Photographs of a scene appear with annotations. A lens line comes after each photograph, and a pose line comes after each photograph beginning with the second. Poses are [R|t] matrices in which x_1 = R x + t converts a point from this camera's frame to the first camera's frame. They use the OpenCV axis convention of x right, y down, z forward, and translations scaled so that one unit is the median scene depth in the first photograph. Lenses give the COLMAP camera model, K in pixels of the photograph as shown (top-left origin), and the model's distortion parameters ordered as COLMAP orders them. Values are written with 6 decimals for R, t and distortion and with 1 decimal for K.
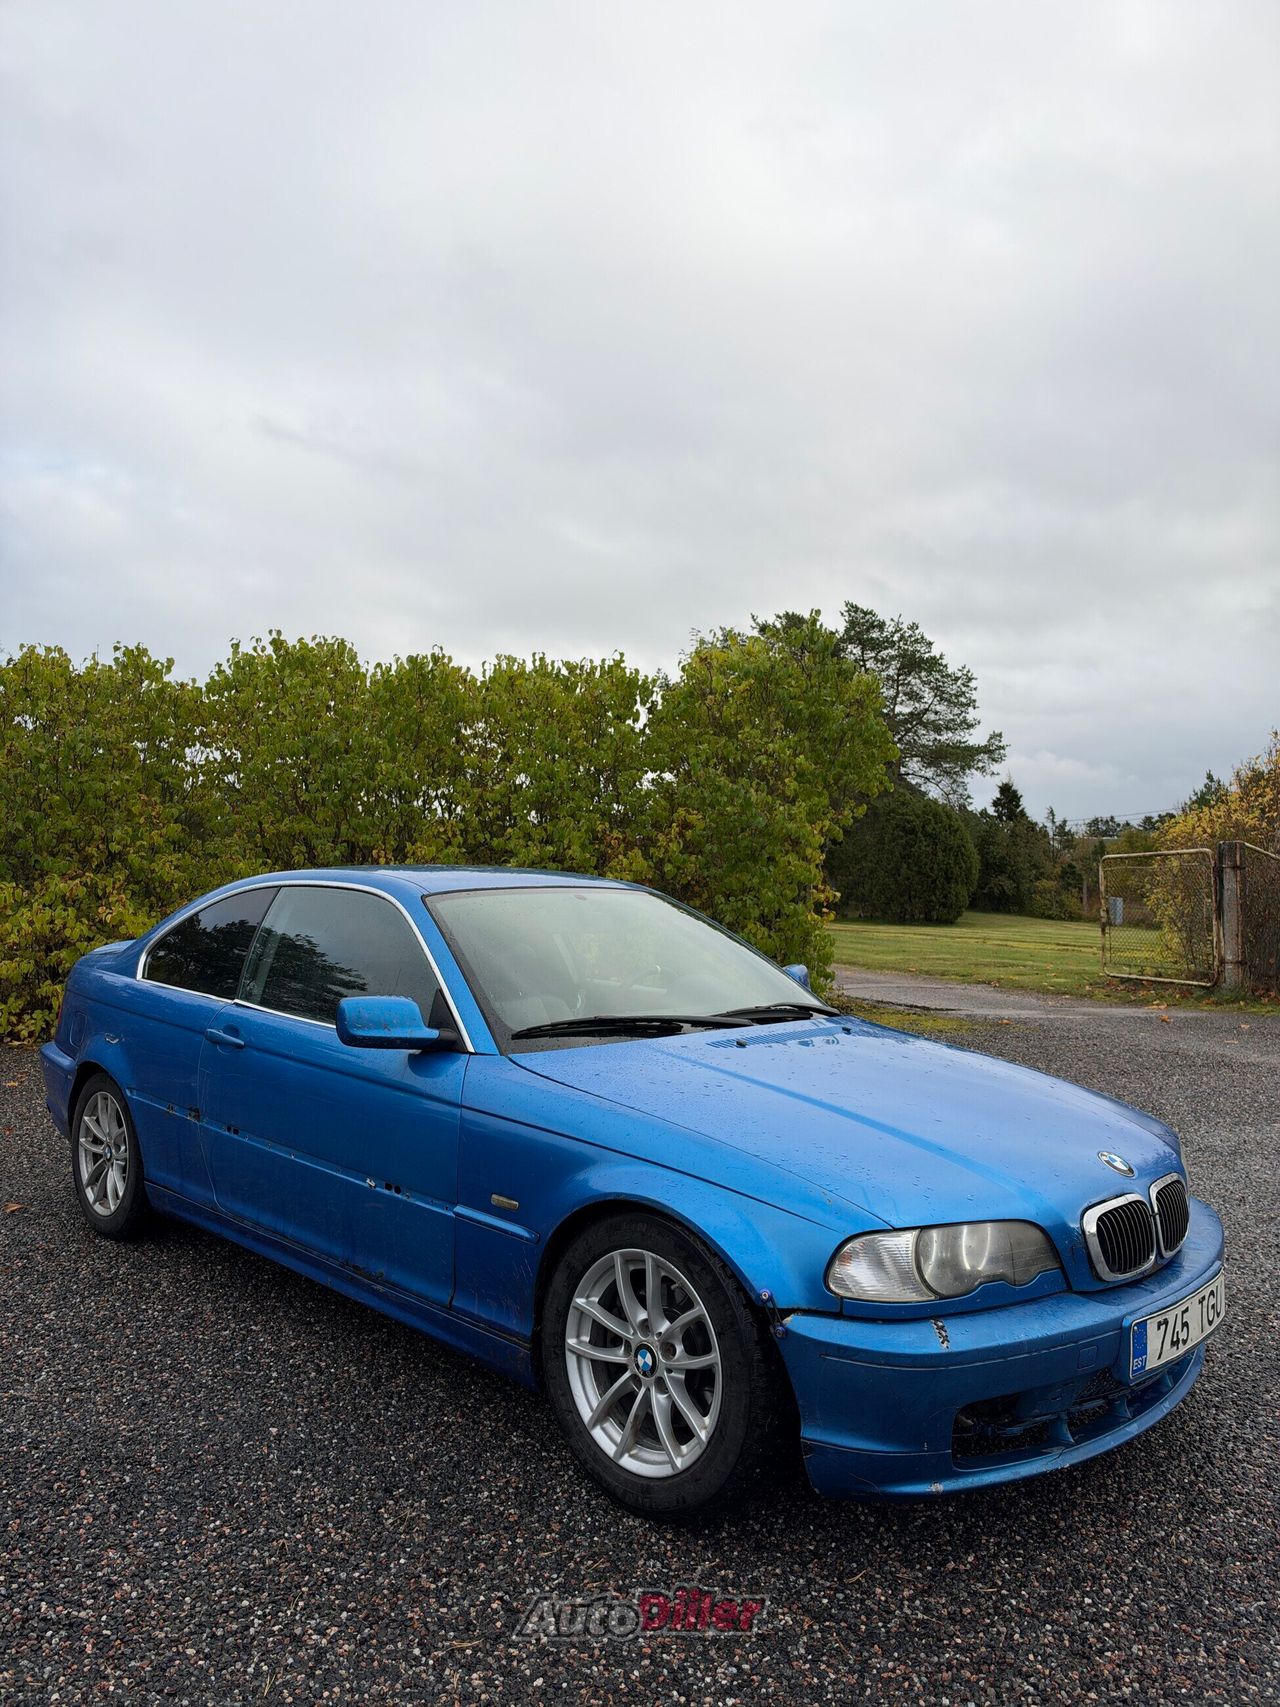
lens RADIAL K [[1199.7, 0, 643.3], [0, 1199.7, 866.1], [0, 0, 1]] dist [0.048154, -0.043319]
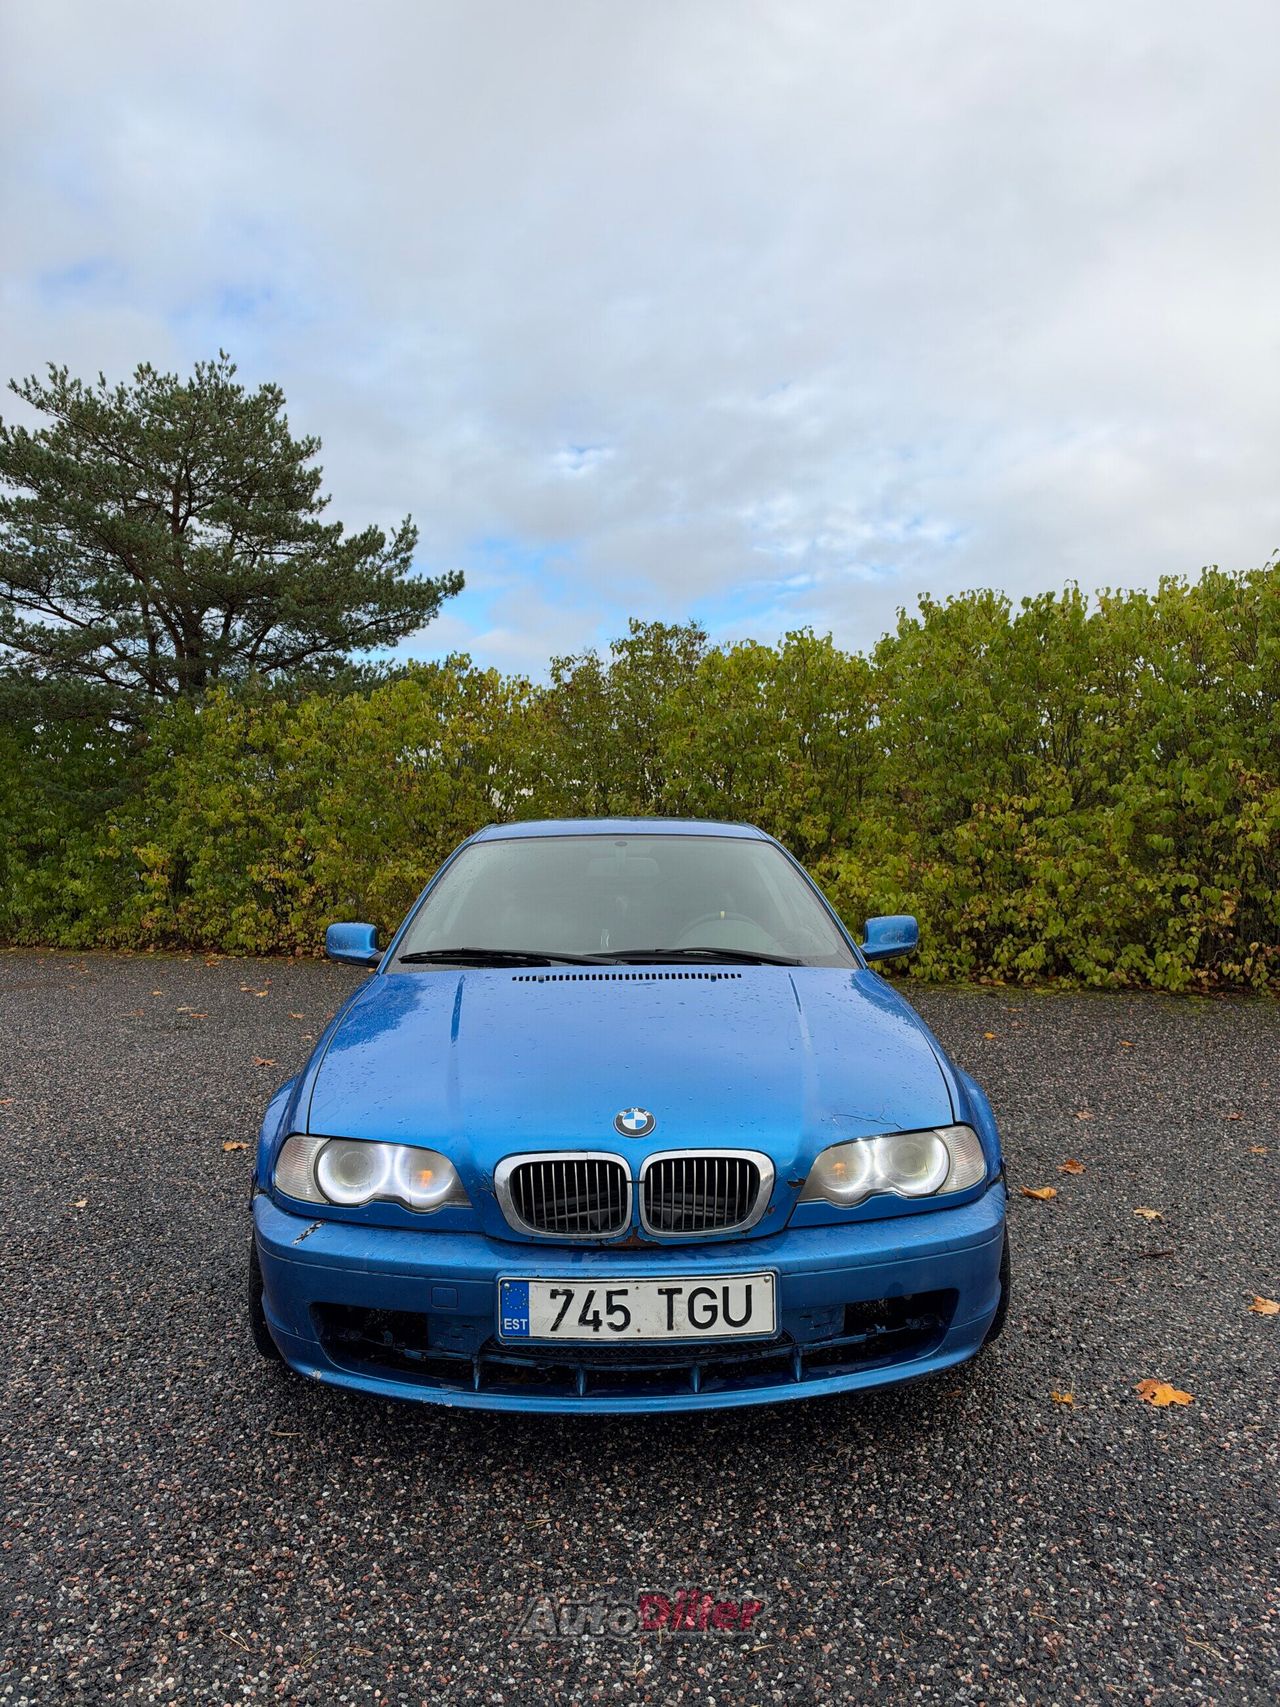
lens RADIAL K [[1199.7, 0, 635.5], [0, 1199.7, 868.7], [0, 0, 1]] dist [0.048154, -0.043319]
pose [[0.713656, -0.002631, -0.700491, 0.863469], [0.026539, 0.999377, 0.023285, 0.030428], [0.699993, -0.035208, 0.713281, 0.316886]]
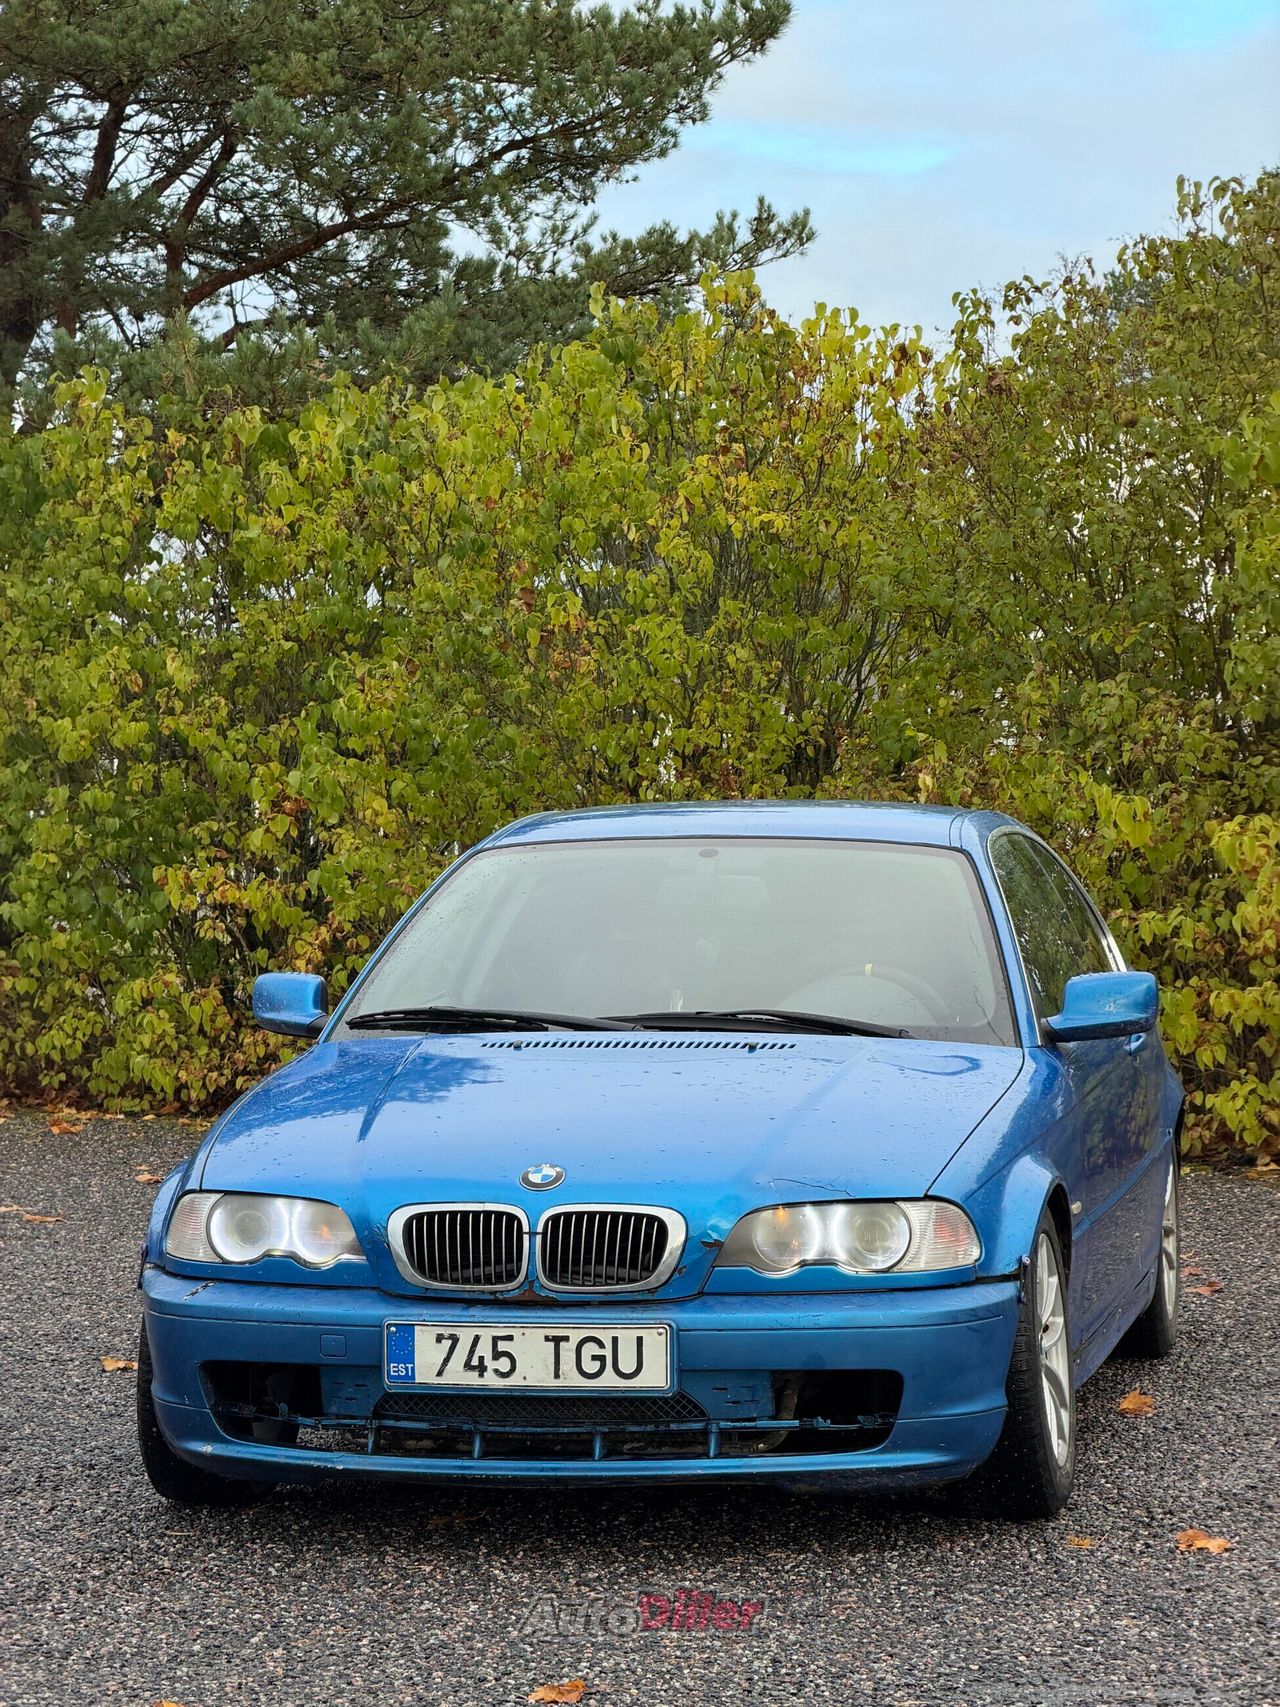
lens RADIAL K [[4868.0, 0, 640.2], [0, 4868.0, 847.7], [0, 0, 1]] dist [-0.179267, 0.000000]
pose [[0.548020, -0.004170, -0.836455, 2.697334], [0.028464, 0.999501, 0.013666, -0.016914], [0.835981, -0.031298, 0.547865, -0.623551]]
